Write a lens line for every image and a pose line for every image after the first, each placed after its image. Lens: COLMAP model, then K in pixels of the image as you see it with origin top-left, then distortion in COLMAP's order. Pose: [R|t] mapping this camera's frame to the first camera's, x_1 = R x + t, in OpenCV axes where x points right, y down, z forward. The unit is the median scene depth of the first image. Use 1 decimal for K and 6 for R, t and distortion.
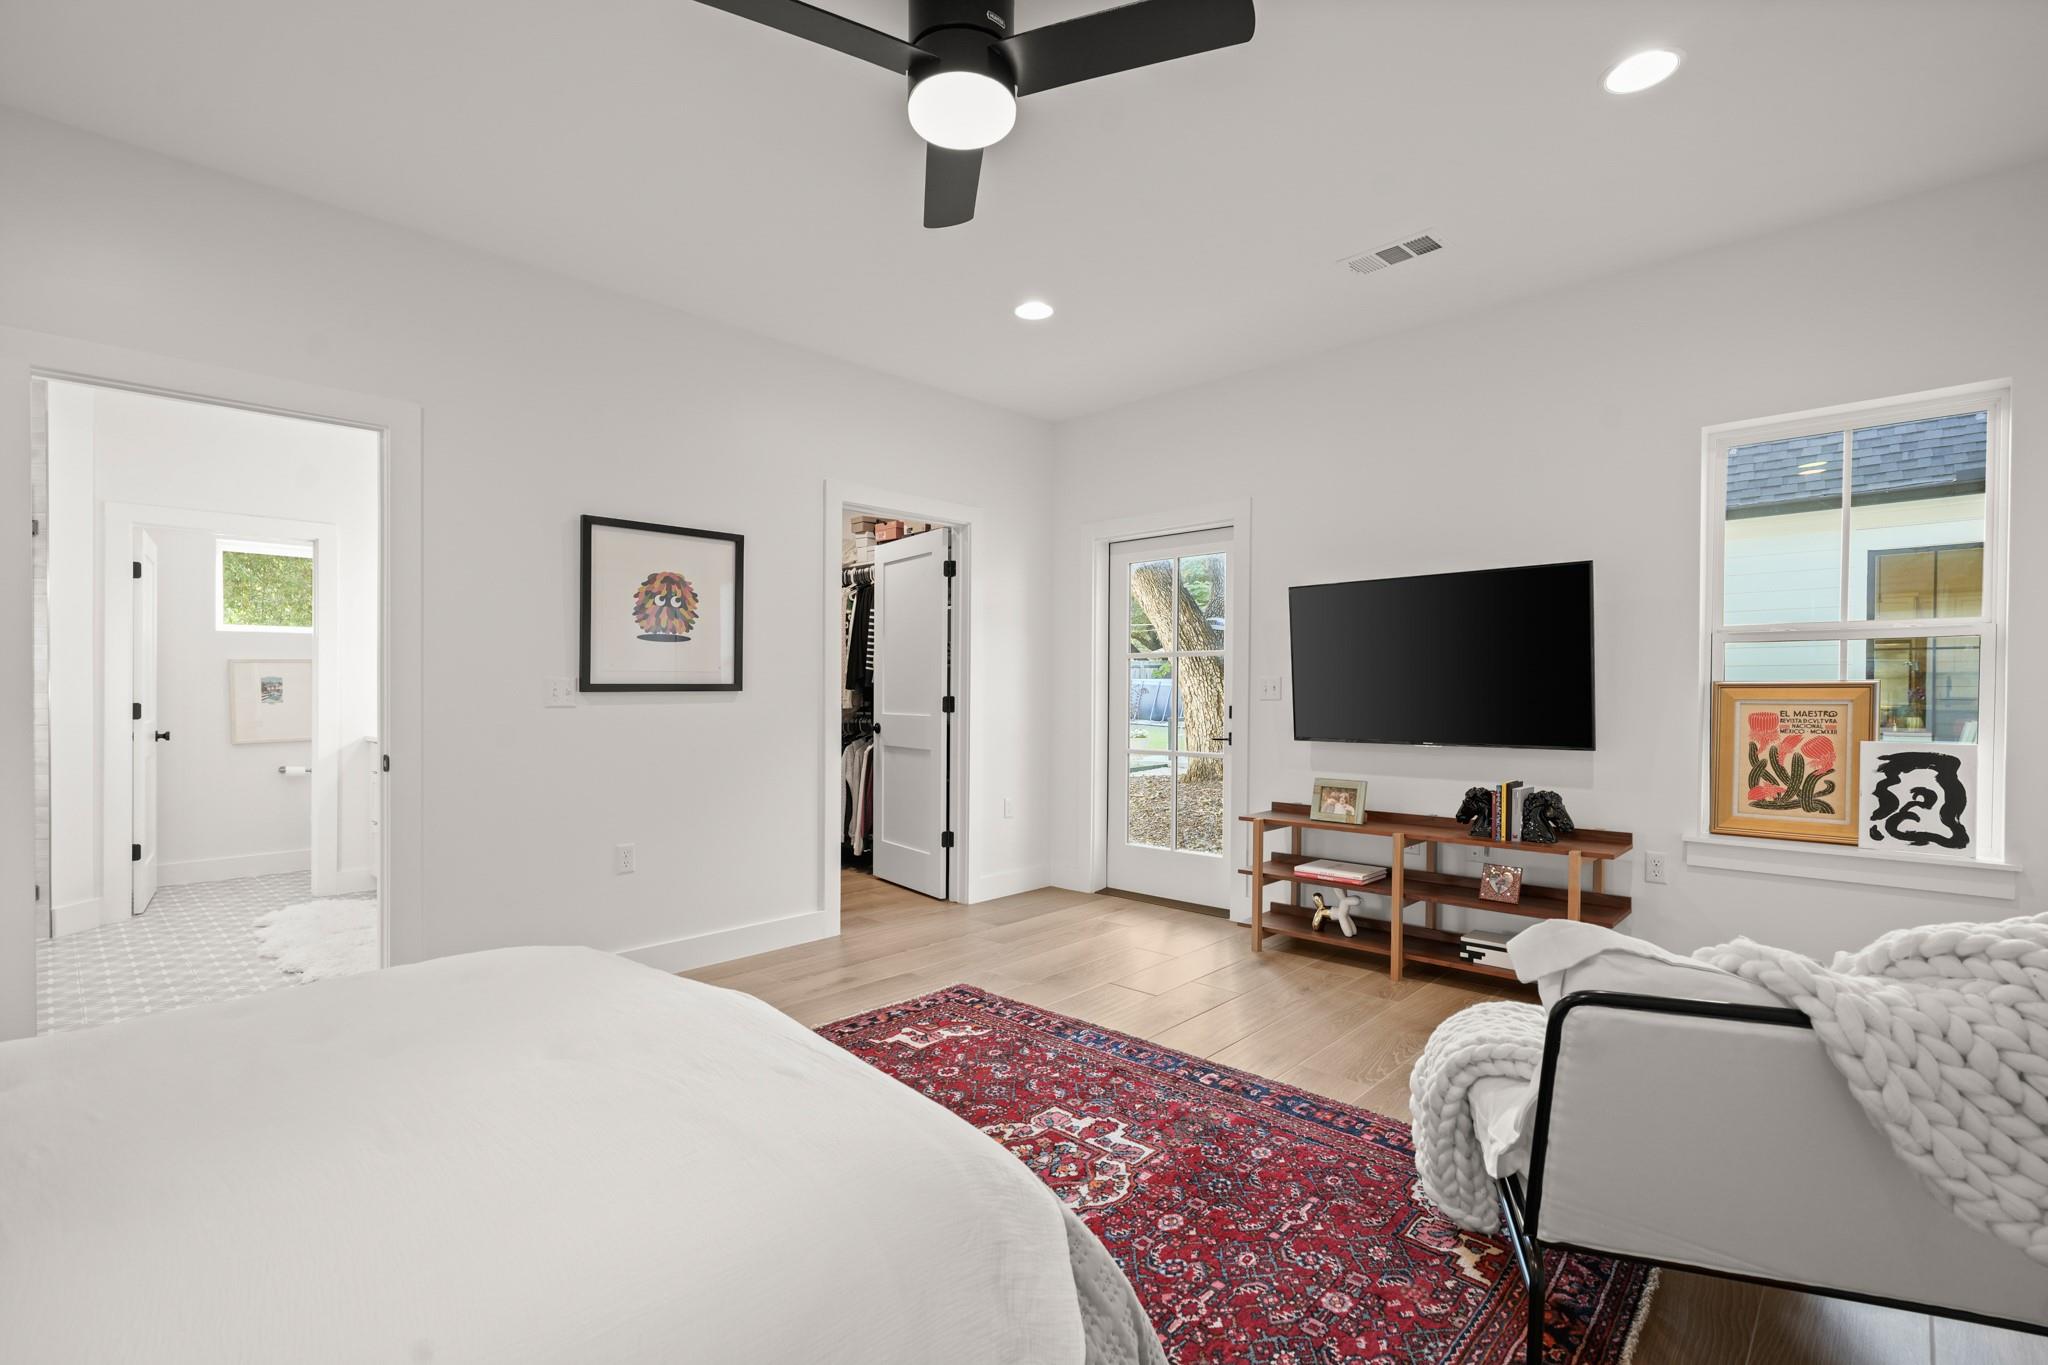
lens RADIAL K [[924.7, 0, 1042.5], [0, 924.7, 692.0], [0, 0, 1]] dist [-0.010993, 0.003988]
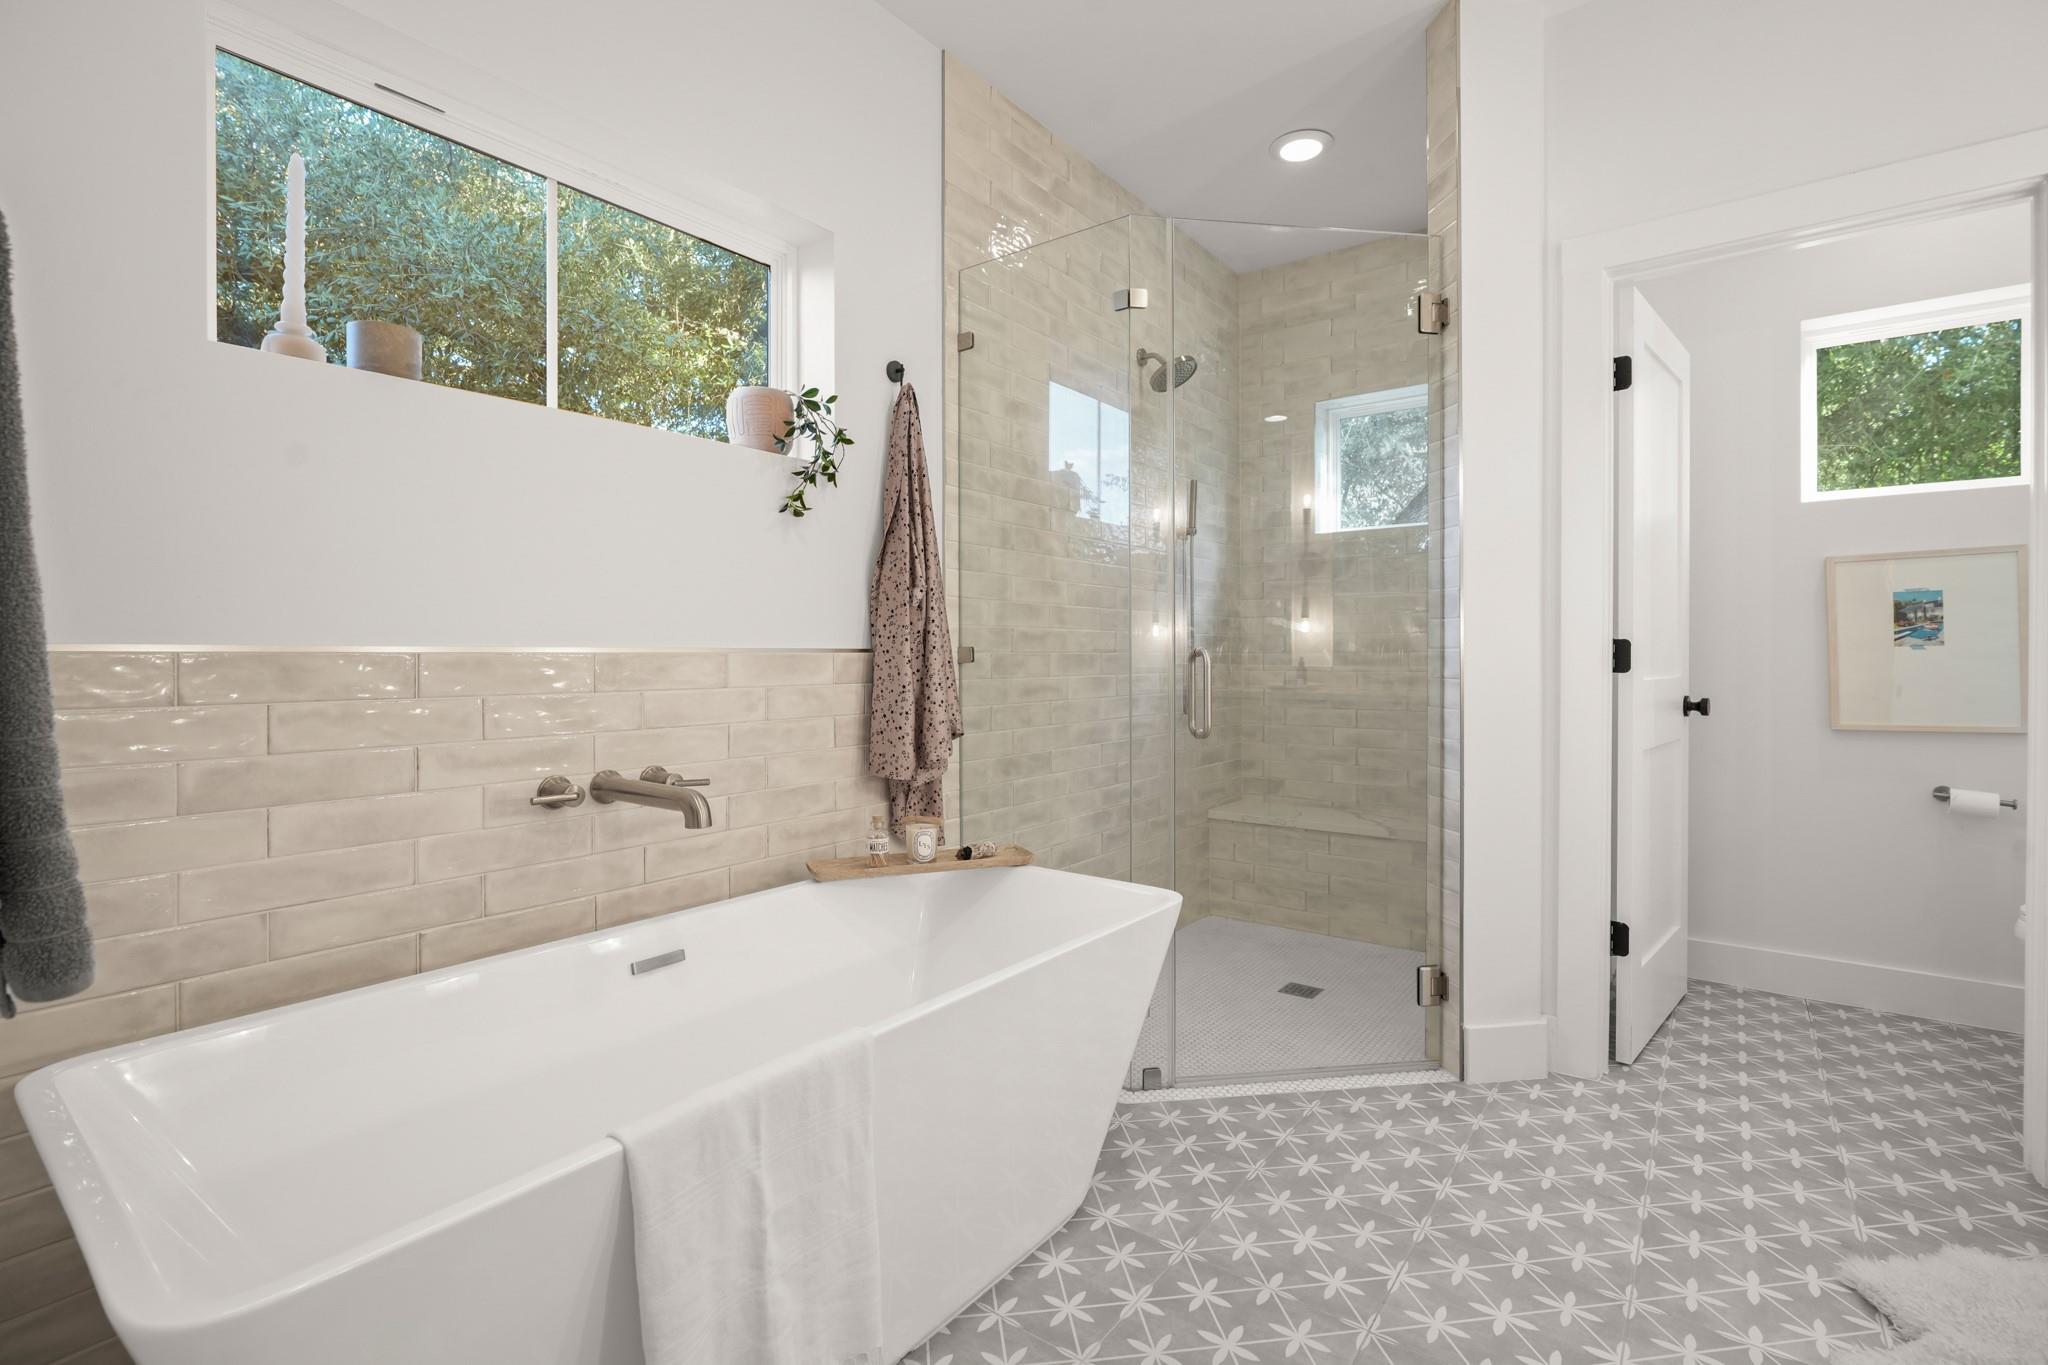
lens RADIAL K [[924.7, 0, 1009.4], [0, 924.7, 653.2], [0, 0, 1]] dist [-0.010993, 0.003988]
pose [[0.088678, 0.002957, -0.996056, -0.544930], [-0.000808, 0.999995, 0.002897, 0.018921], [0.996060, 0.000547, 0.088680, 0.655847]]
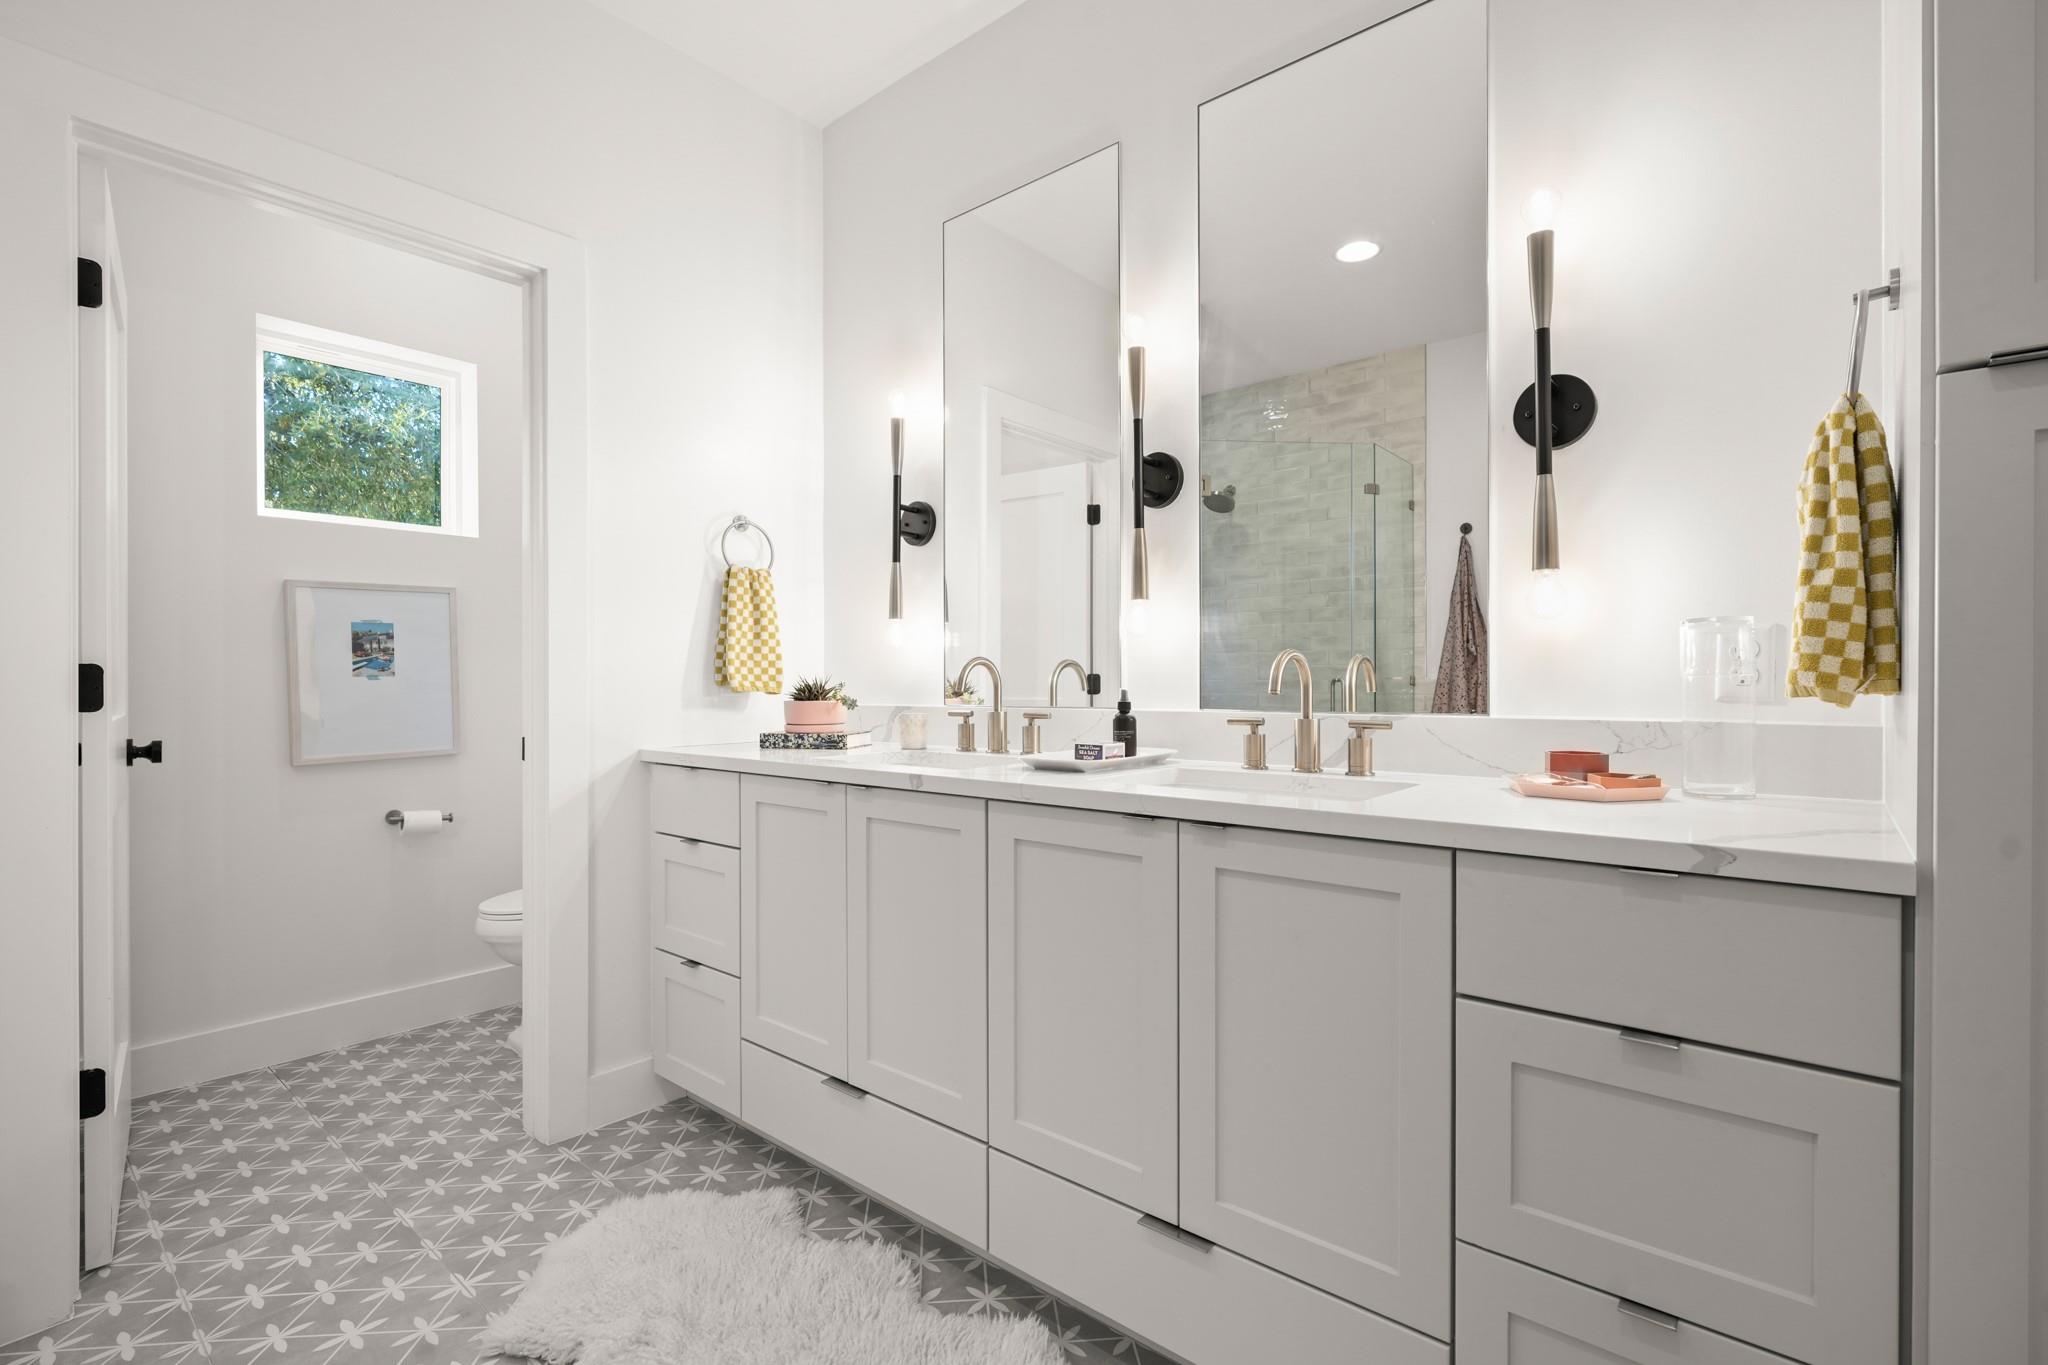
lens RADIAL K [[924.7, 0, 1030.8], [0, 924.7, 685.0], [0, 0, 1]] dist [-0.010993, 0.003988]
pose [[0.999181, -0.002909, 0.040355, -0.676132], [0.002781, 0.999991, 0.003233, 0.020502], [-0.040364, -0.003119, 0.999180, 0.669427]]
